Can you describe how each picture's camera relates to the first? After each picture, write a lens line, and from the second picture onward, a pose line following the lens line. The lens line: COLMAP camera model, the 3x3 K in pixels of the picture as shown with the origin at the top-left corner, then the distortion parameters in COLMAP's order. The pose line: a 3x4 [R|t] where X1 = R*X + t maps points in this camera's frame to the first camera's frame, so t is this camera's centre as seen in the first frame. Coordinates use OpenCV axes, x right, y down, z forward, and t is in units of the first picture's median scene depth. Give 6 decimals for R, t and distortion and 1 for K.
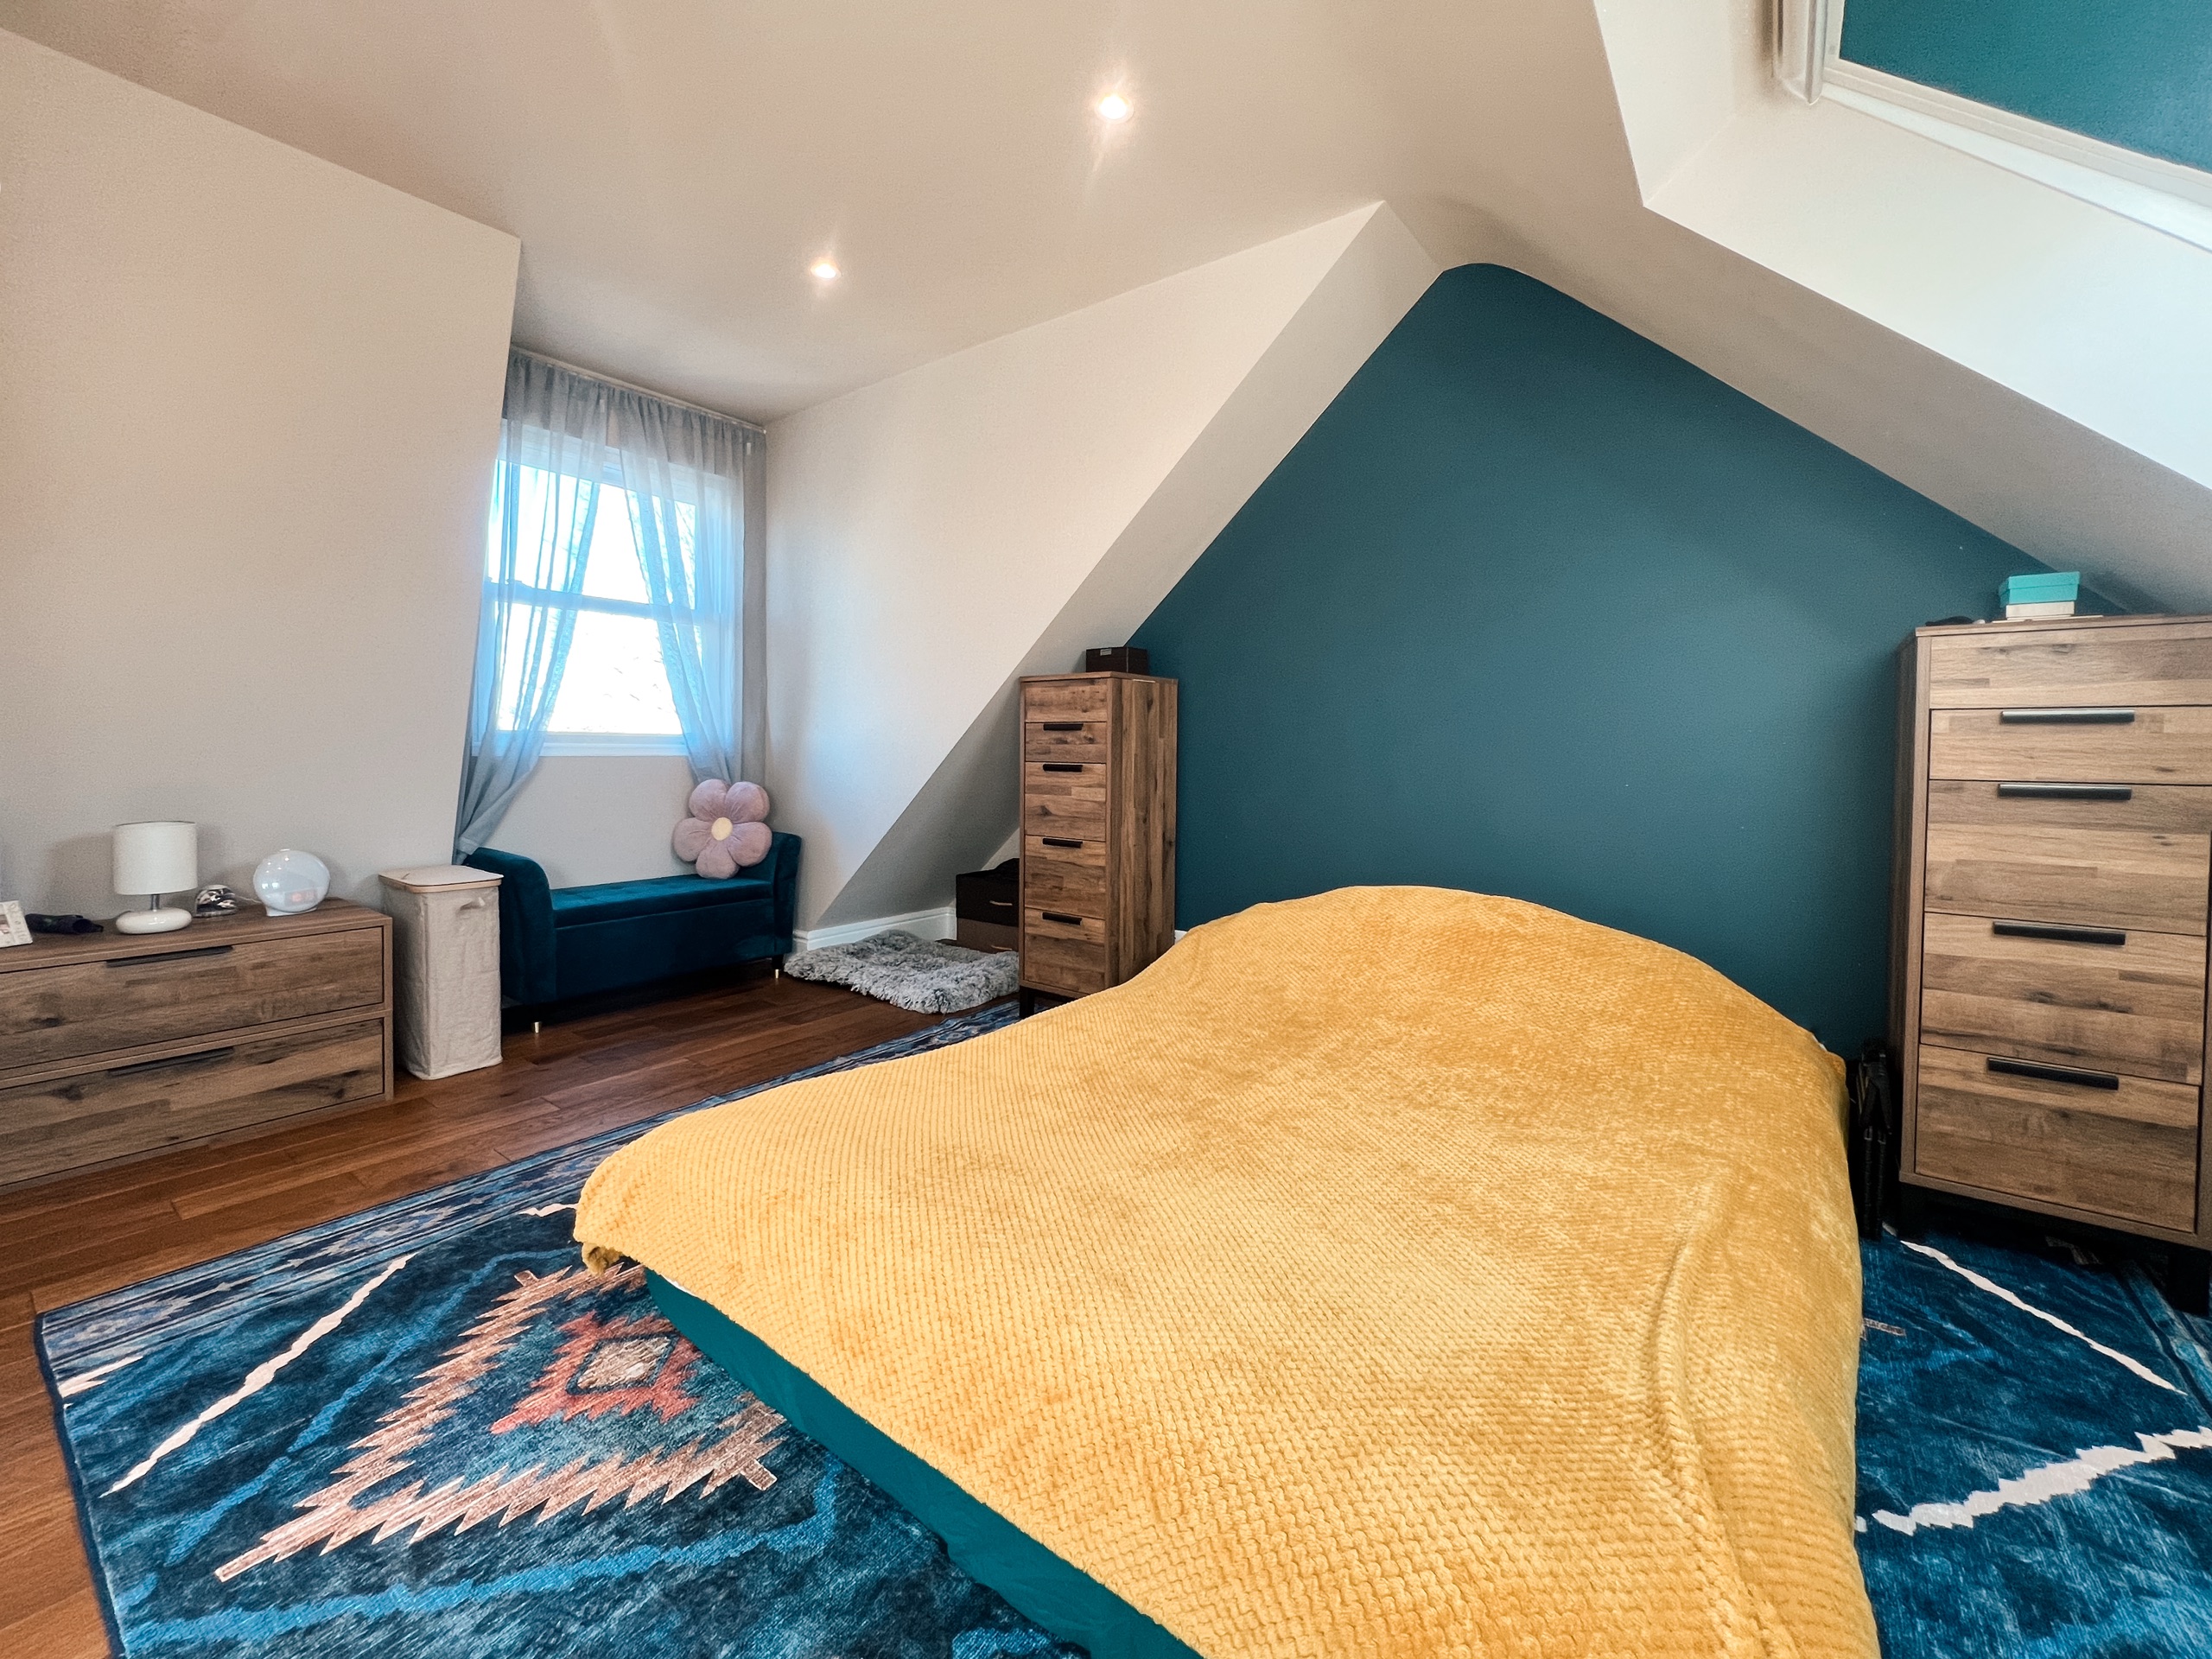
lens RADIAL K [[889.2, 0, 1091.4], [0, 889.2, 763.2], [0, 0, 1]] dist [-0.001271, 0.000423]
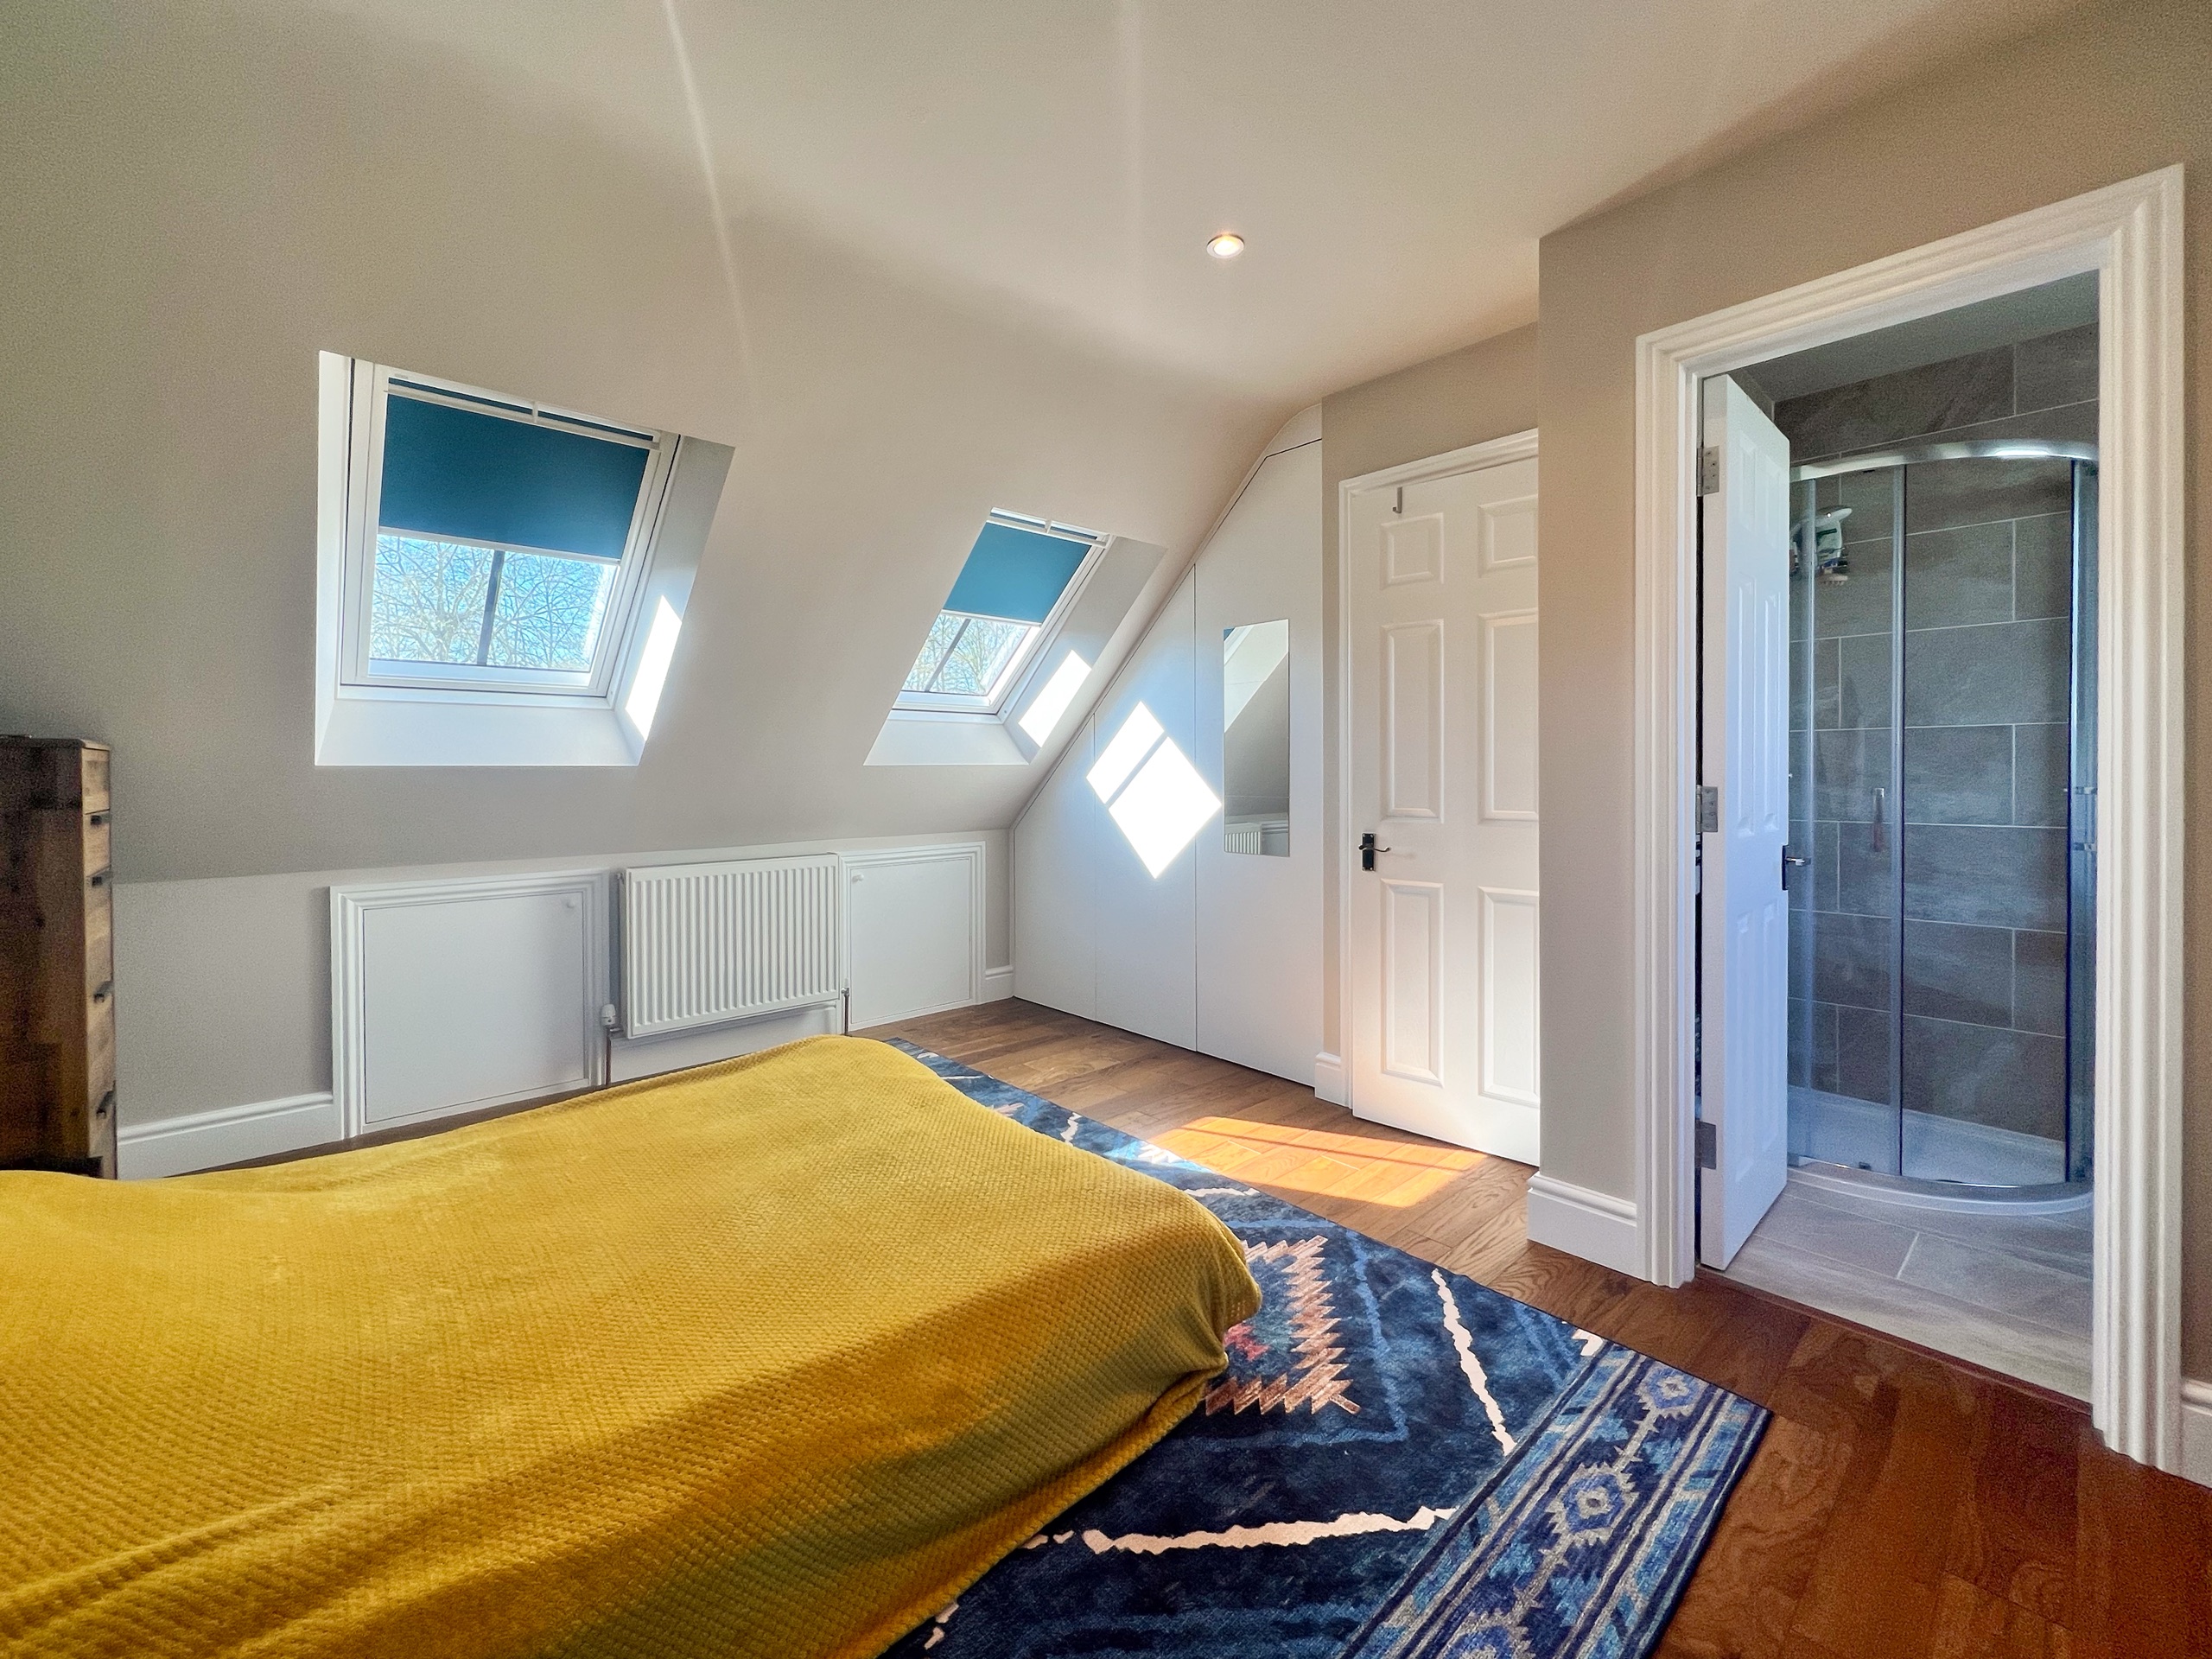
lens RADIAL K [[913.3, 0, 1120.9], [0, 913.3, 768.6], [0, 0, 1]] dist [-0.005931, 0.001622]
pose [[-0.983940, -0.006006, 0.178400, -0.301948], [-0.003337, 0.999878, 0.015256, -0.081408], [-0.178469, 0.014416, -0.983840, 1.092915]]
